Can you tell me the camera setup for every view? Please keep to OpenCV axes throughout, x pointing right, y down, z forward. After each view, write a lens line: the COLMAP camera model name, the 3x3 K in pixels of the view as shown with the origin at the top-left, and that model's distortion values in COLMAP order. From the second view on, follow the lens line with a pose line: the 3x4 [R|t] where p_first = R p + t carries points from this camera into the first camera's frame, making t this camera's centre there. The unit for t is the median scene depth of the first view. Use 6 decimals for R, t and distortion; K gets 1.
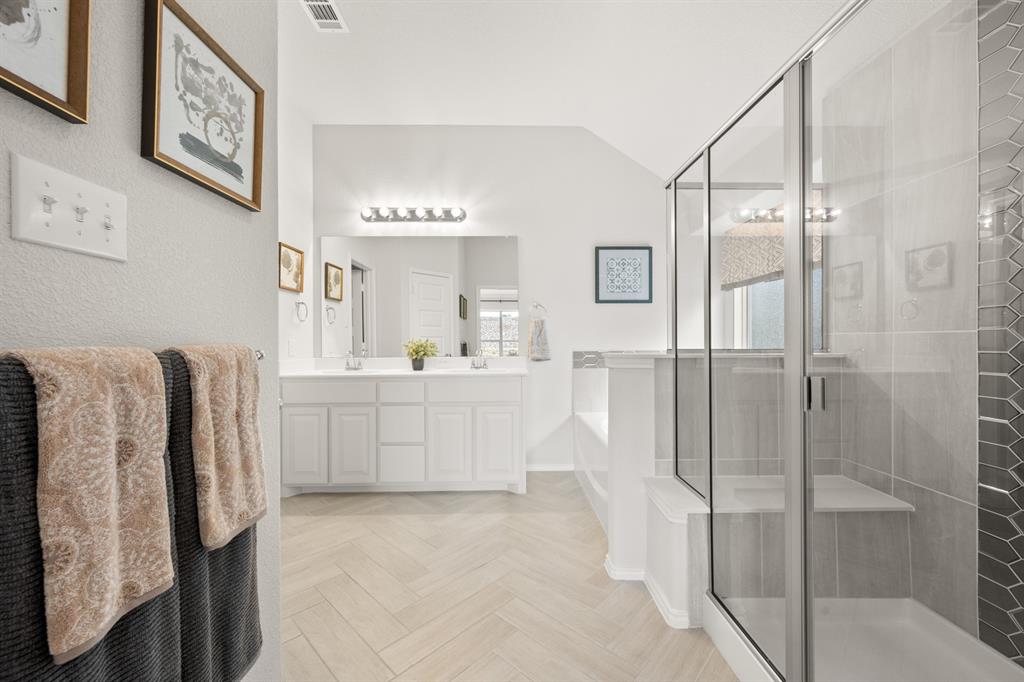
lens RADIAL K [[403.5, 0, 511.4], [0, 403.5, 338.2], [0, 0, 1]] dist [-0.000317, -0.000299]
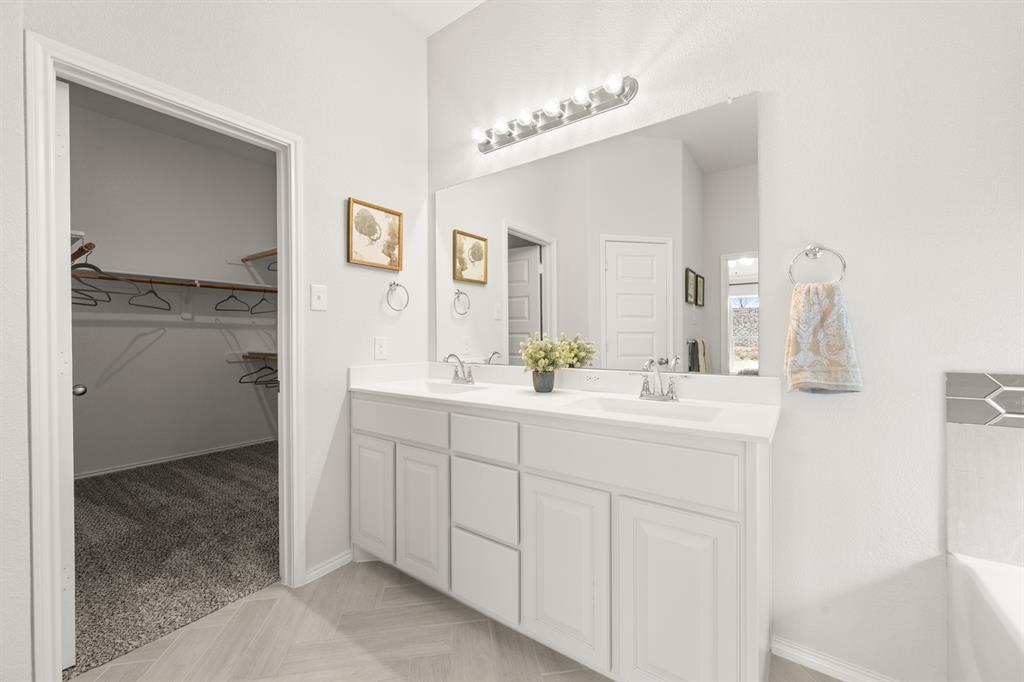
lens RADIAL K [[403.5, 0, 512.7], [0, 403.5, 338.2], [0, 0, 1]] dist [-0.000317, -0.000299]
pose [[0.804720, 0.003548, -0.593643, 0.060986], [0.000981, 0.999973, 0.007307, 0.001185], [0.593653, -0.006462, 0.804695, 0.512372]]
